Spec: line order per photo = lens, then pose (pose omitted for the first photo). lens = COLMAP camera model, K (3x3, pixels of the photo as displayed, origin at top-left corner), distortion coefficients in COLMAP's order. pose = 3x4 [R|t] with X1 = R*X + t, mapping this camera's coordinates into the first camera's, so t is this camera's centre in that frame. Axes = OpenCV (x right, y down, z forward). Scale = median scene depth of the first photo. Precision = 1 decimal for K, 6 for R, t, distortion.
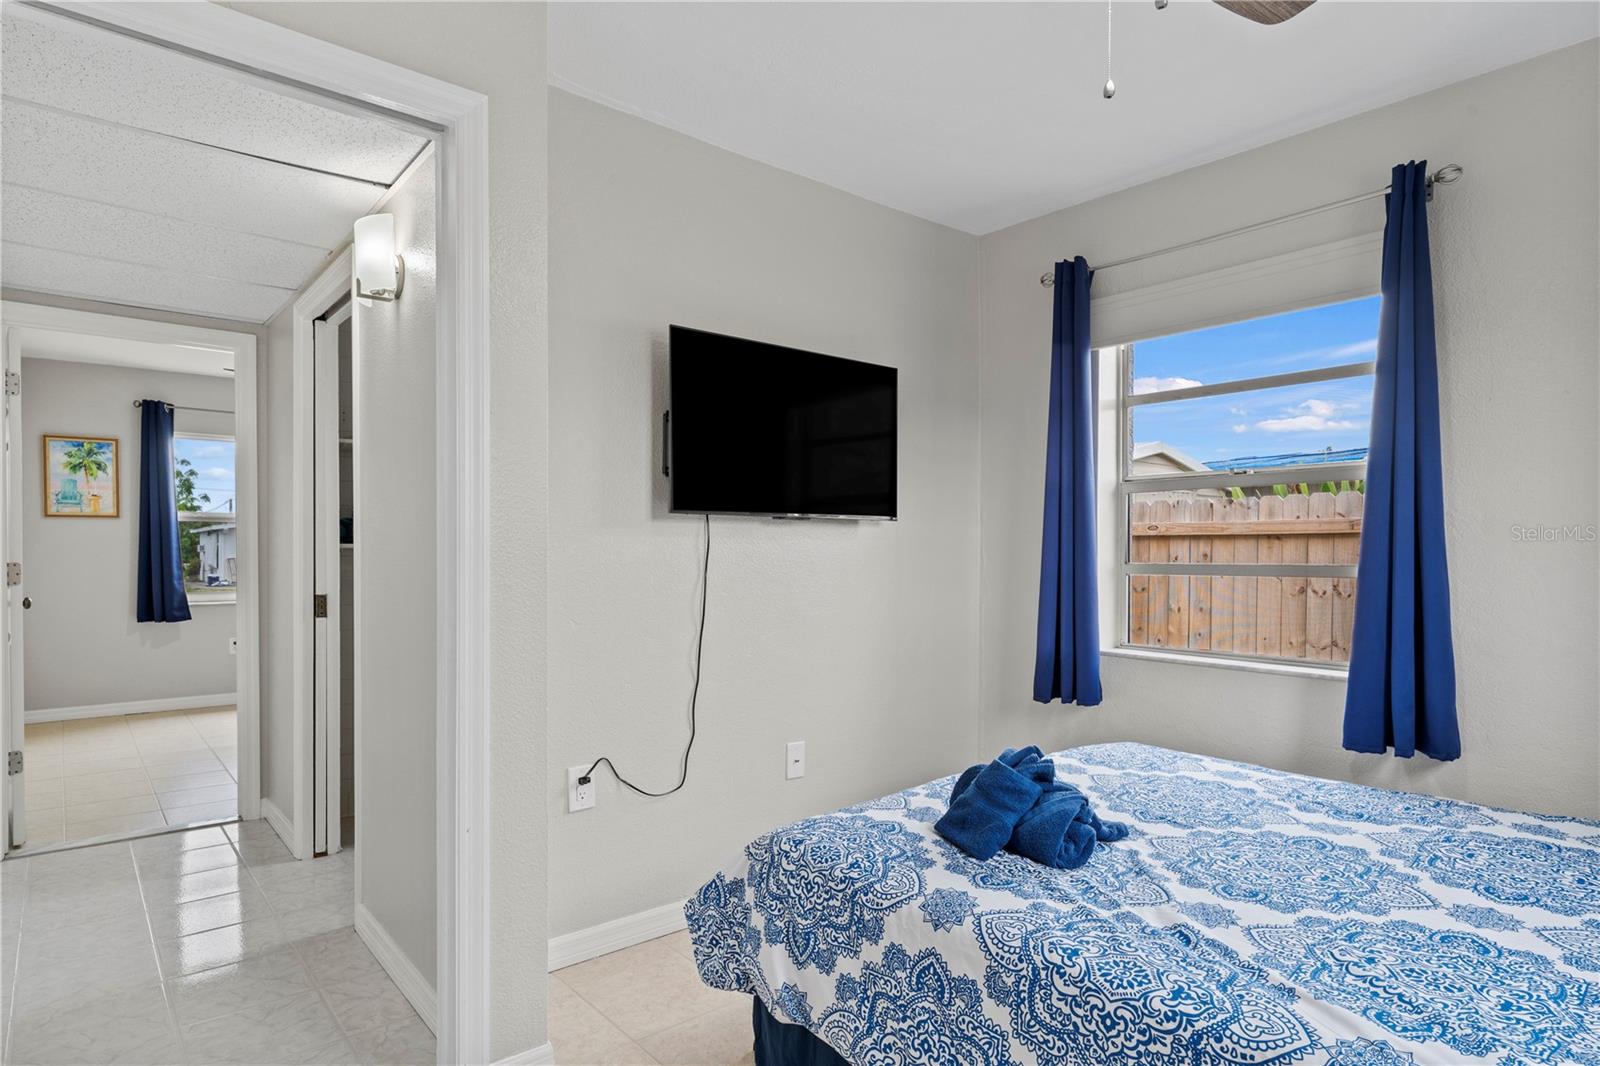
lens RADIAL K [[873.8, 0, 787.1], [0, 873.8, 559.1], [0, 0, 1]] dist [-0.006730, 0.004399]
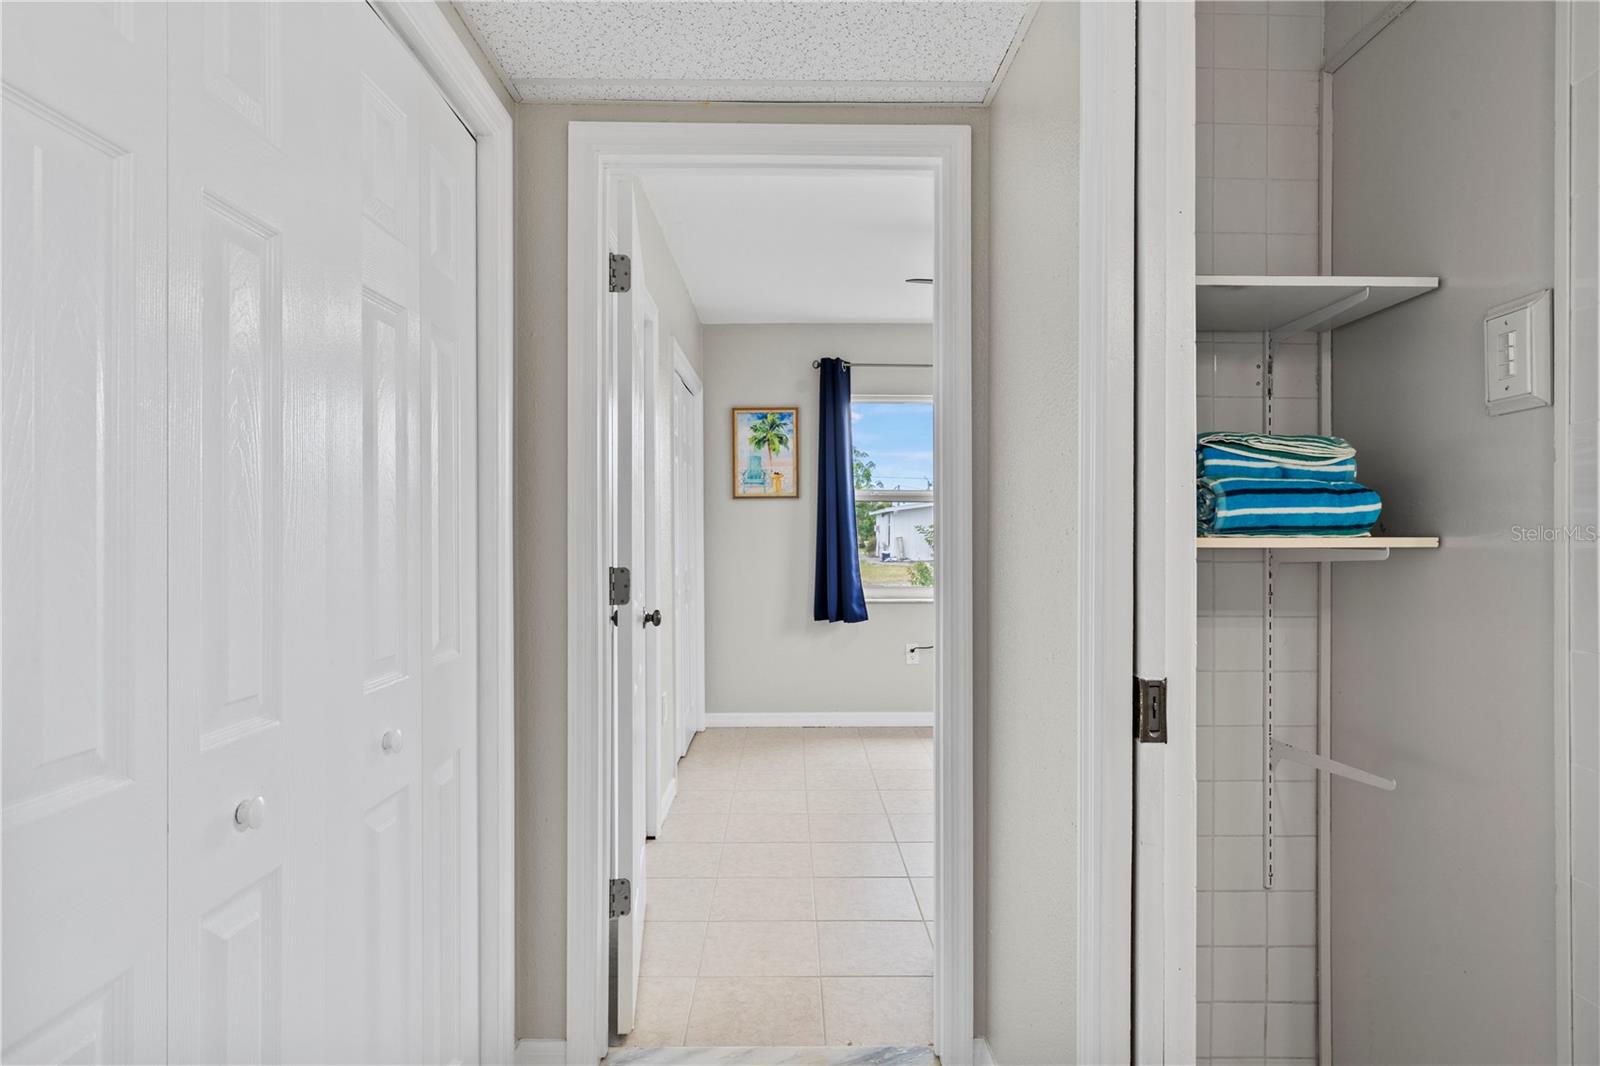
lens RADIAL K [[873.8, 0, 805.6], [0, 873.8, 530.0], [0, 0, 1]] dist [-0.006730, 0.004399]
pose [[0.781909, -0.000028, -0.623393, -0.220331], [-0.005645, 0.999959, -0.007126, -0.009916], [0.623367, 0.009091, 0.781876, 0.326836]]
